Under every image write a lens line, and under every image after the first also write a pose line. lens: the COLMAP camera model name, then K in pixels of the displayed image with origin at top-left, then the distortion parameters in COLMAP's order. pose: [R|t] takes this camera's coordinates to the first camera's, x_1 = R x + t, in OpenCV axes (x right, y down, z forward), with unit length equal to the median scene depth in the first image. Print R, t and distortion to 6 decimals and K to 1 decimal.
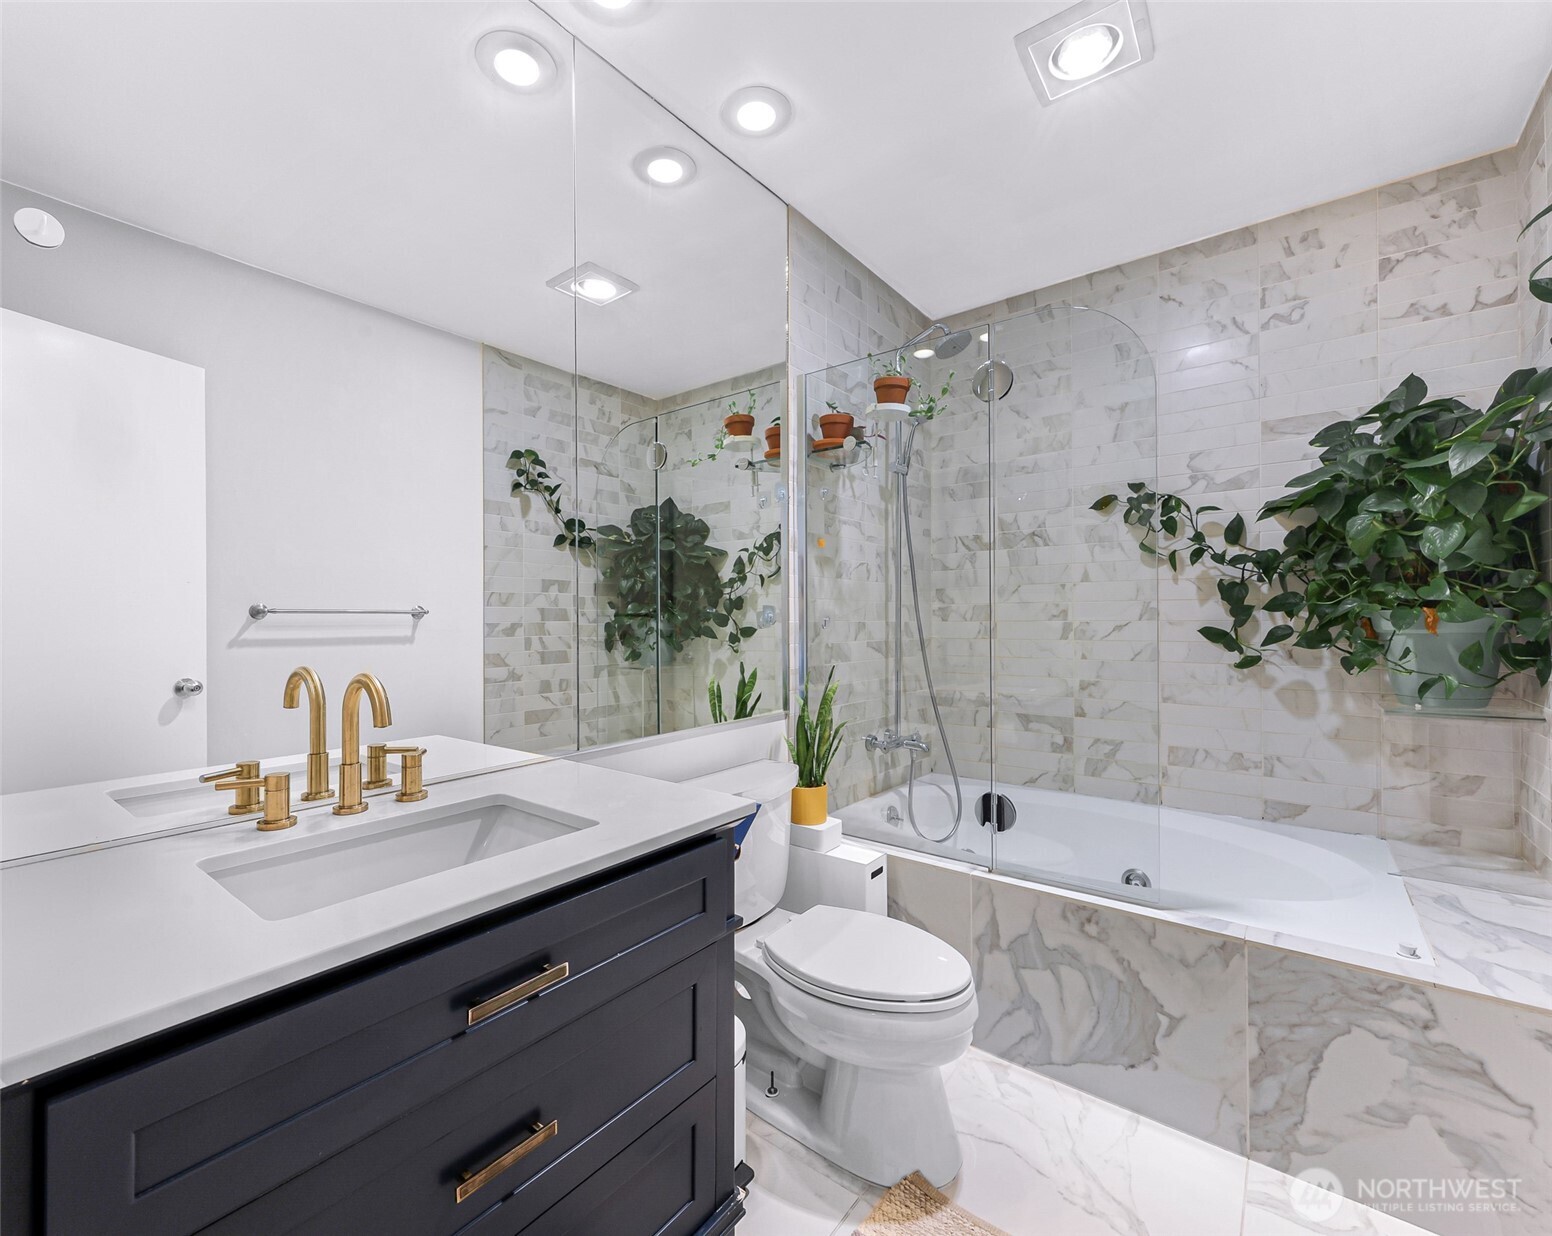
lens RADIAL K [[946.4, 0, 776.4], [0, 946.4, 615.3], [0, 0, 1]] dist [-0.000993, 0.001119]
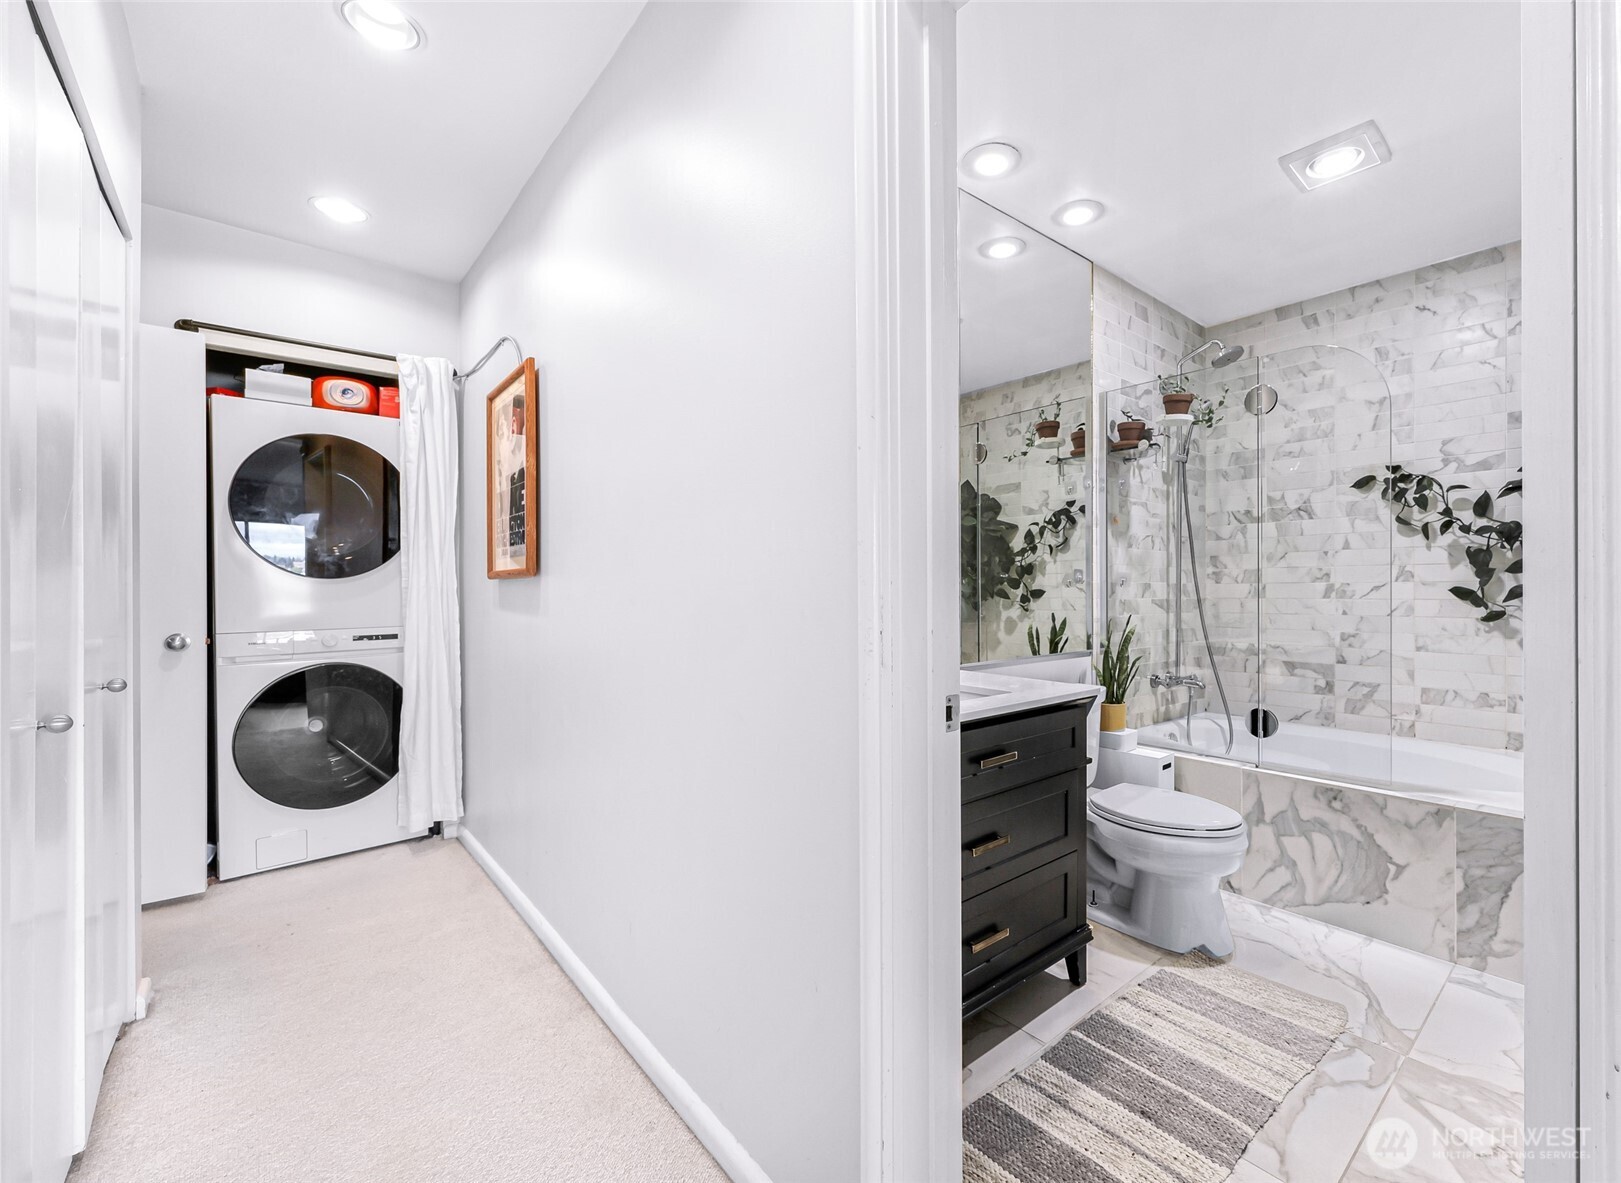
lens RADIAL K [[957.3, 0, 809.7], [0, 957.3, 591.7], [0, 0, 1]] dist [0.001242, 0.000854]
pose [[0.975916, 0.002663, -0.218130, -0.075928], [-0.001153, 0.999974, 0.007050, 0.011138], [0.218144, -0.006629, 0.975894, -0.358576]]
